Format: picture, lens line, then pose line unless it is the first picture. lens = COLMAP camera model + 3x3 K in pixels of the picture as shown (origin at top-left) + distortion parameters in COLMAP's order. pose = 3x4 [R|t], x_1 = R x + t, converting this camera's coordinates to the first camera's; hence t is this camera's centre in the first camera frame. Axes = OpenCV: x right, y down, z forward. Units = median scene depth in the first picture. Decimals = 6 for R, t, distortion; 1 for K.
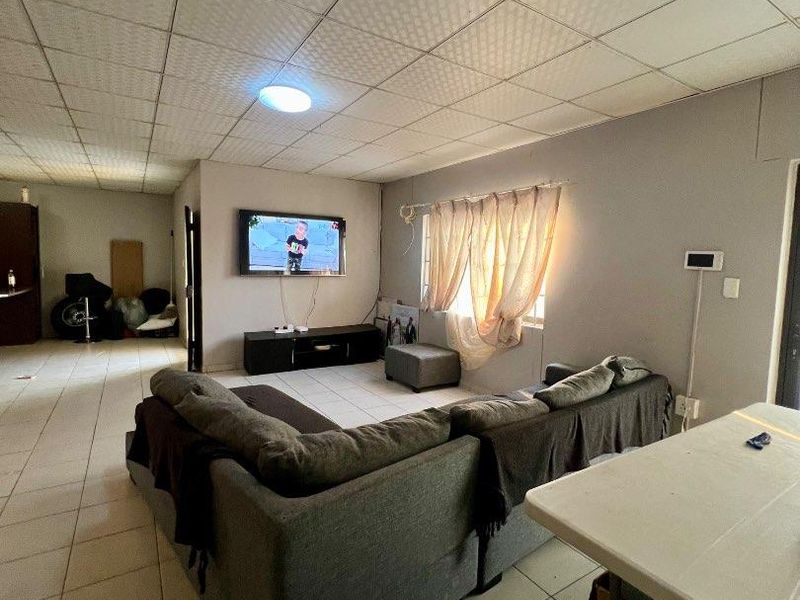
lens RADIAL K [[429.9, 0, 400.0], [0, 429.9, 300.0], [0, 0, 1]] dist [-0.002089, 0.000220]
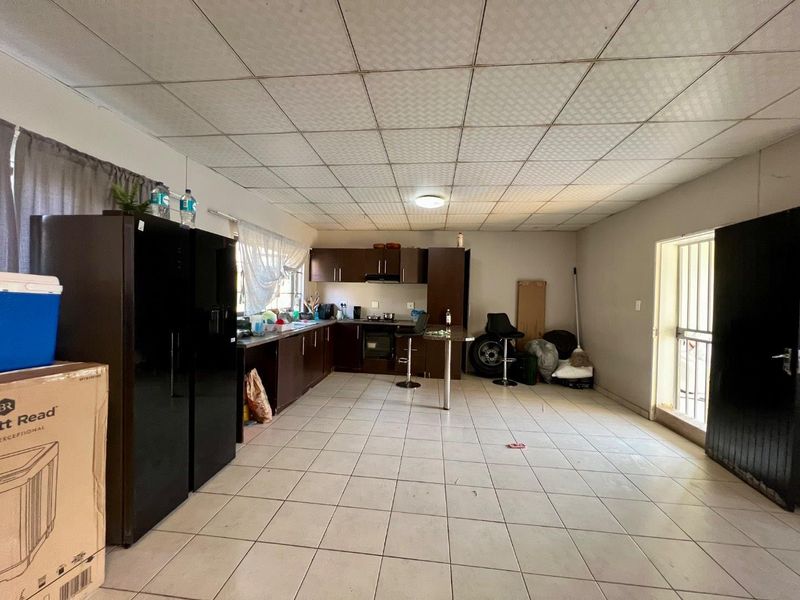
lens RADIAL K [[321.5, 0, 400.4], [0, 321.5, 302.4], [0, 0, 1]] dist [-0.000580, -0.000123]
pose [[0.785111, 0.004766, -0.619337, -0.442400], [-0.054886, 0.996572, -0.061908, -0.027109], [0.616918, 0.082598, 0.782681, 0.257225]]
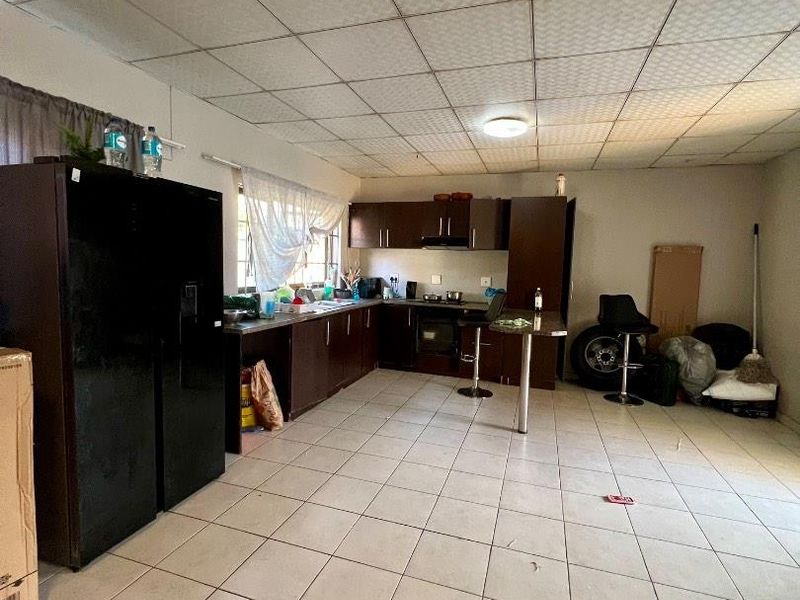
lens RADIAL K [[429.9, 0, 400.0], [0, 429.9, 300.0], [0, 0, 1]] dist [-0.002089, 0.000220]
pose [[0.634798, 0.055934, -0.770651, -0.429776], [-0.077592, 0.996949, 0.008445, -0.032392], [0.768773, 0.054435, 0.637201, 0.305361]]
